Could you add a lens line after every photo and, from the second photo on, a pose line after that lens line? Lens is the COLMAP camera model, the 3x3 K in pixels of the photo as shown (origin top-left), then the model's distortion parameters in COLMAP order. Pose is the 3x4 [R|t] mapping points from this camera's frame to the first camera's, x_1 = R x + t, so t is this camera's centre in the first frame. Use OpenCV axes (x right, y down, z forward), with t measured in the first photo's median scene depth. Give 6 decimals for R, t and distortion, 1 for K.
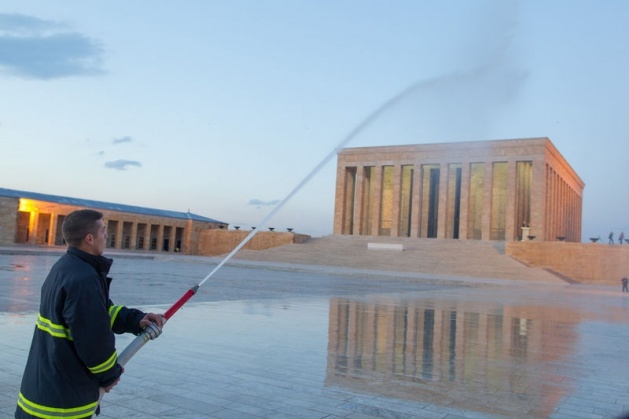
lens RADIAL K [[551.0, 0, 314.5], [0, 551.0, 209.5], [0, 0, 1]] dist [-0.047502, 0.014830]
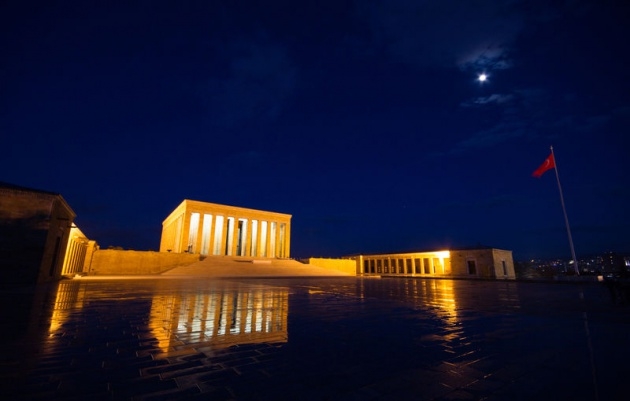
lens RADIAL K [[265.6, 0, 310.0], [0, 265.6, 207.0], [0, 0, 1]] dist [0.000804, -0.000177]
pose [[0.388870, 0.156891, 0.907836, -0.566337], [-0.060164, 0.987614, -0.144906, 0.001569], [-0.919326, 0.001730, 0.393493, 0.392821]]
